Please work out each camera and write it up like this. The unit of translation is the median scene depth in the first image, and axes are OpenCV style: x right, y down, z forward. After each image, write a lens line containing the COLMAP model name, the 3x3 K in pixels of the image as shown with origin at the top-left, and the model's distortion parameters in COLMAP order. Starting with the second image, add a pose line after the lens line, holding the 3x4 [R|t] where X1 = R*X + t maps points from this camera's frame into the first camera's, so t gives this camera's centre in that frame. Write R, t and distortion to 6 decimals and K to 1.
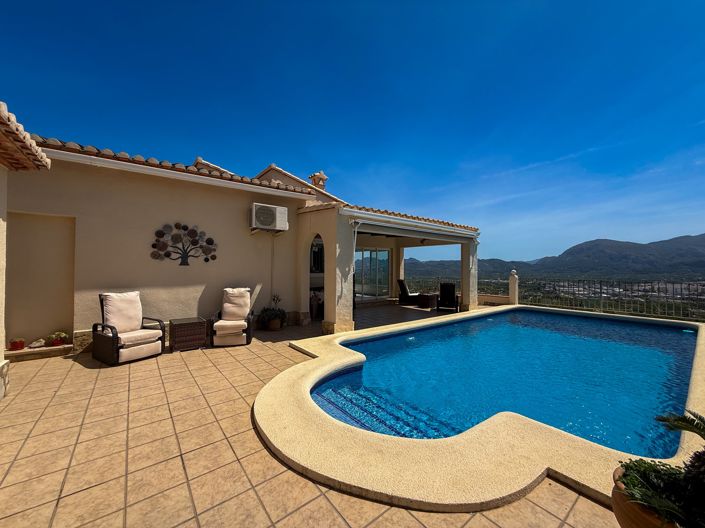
lens RADIAL K [[280.3, 0, 352.6], [0, 280.3, 267.3], [0, 0, 1]] dist [0.001662, -0.000138]
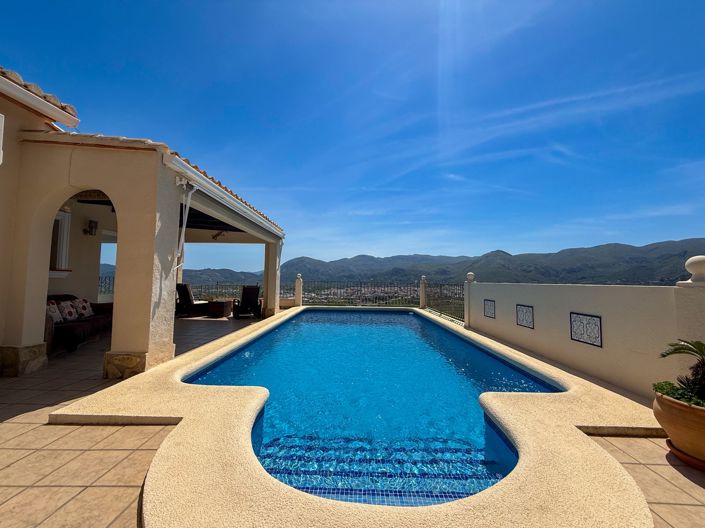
lens RADIAL K [[280.3, 0, 350.0], [0, 280.3, 264.9], [0, 0, 1]] dist [0.001662, -0.000138]
pose [[0.632037, 0.044349, 0.773668, -0.235747], [-0.010806, 0.998768, -0.048425, 0.046075], [-0.774863, 0.022247, 0.631738, 0.310568]]
